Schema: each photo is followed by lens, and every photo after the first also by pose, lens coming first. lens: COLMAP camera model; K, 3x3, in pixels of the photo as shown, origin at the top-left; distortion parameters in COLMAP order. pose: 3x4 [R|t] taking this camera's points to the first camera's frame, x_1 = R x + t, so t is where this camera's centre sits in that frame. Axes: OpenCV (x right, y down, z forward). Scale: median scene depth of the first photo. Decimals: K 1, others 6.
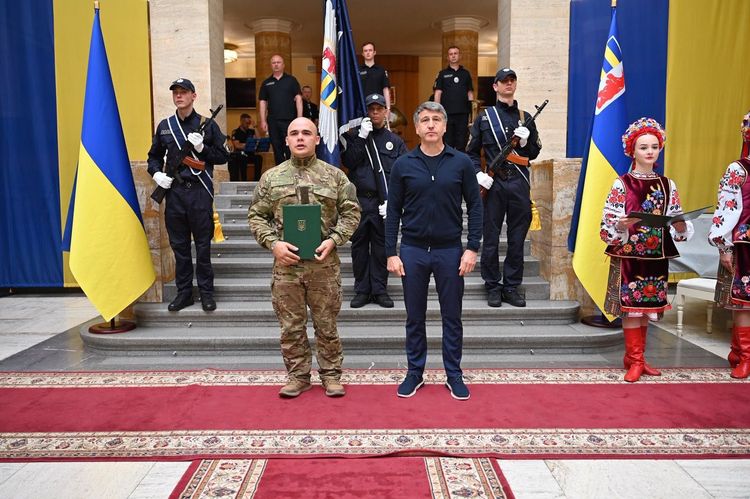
lens RADIAL K [[599.2, 0, 375.0], [0, 599.2, 249.5], [0, 0, 1]] dist [0.006760, -0.012259]
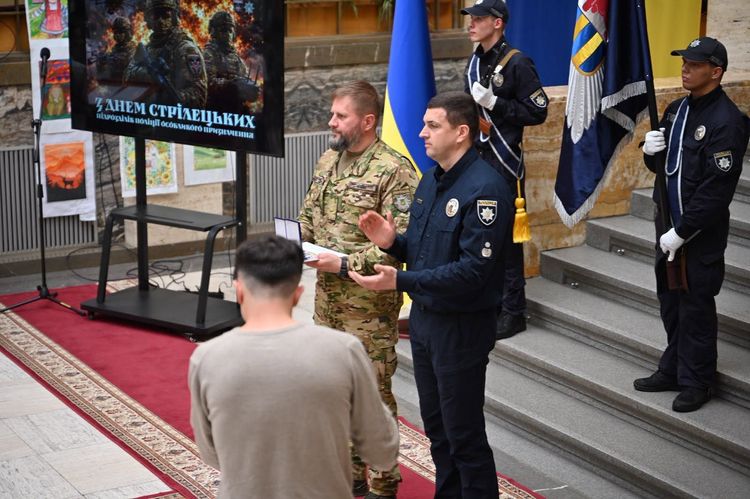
lens RADIAL K [[1577.6, 0, 375.0], [0, 1577.6, 249.5], [0, 0, 1]] dist [-0.027593, -0.235214]
pose [[0.510408, 0.202073, -0.835853, 1.194065], [-0.090744, 0.979228, 0.181323, -0.327155], [0.855131, -0.016700, 0.518143, -0.031716]]
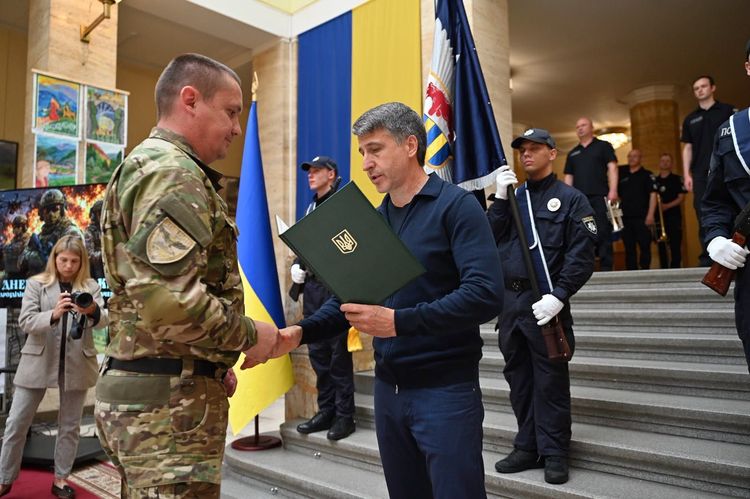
lens RADIAL K [[597.9, 0, 379.7], [0, 597.9, 250.0], [0, 0, 1]] dist [-0.007309, 0.000893]
pose [[0.723965, -0.066028, -0.686670, 0.333229], [-0.055443, 0.986619, -0.153324, -0.026898], [0.687605, 0.149072, 0.710617, 0.491718]]
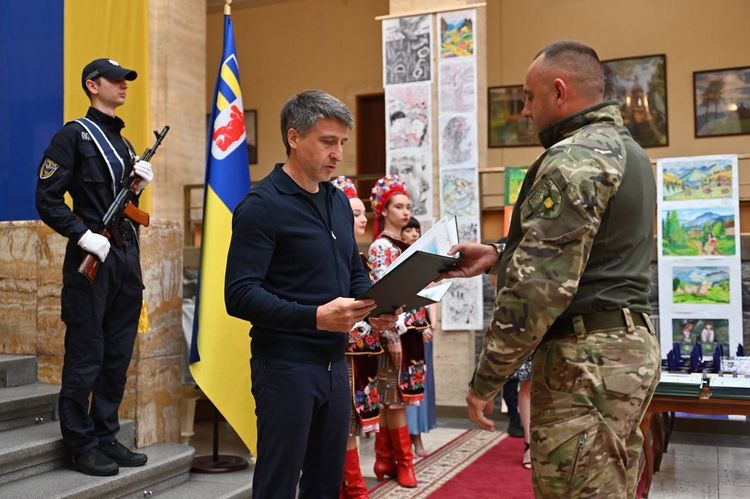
lens RADIAL K [[844.7, 0, 375.0], [0, 844.7, 249.5], [0, 0, 1]] dist [-0.016001, -0.017000]
pose [[0.367165, 0.041480, 0.929230, -0.474919], [0.090918, 0.992621, -0.080234, -0.027796], [-0.925702, 0.113943, 0.360685, 0.509994]]
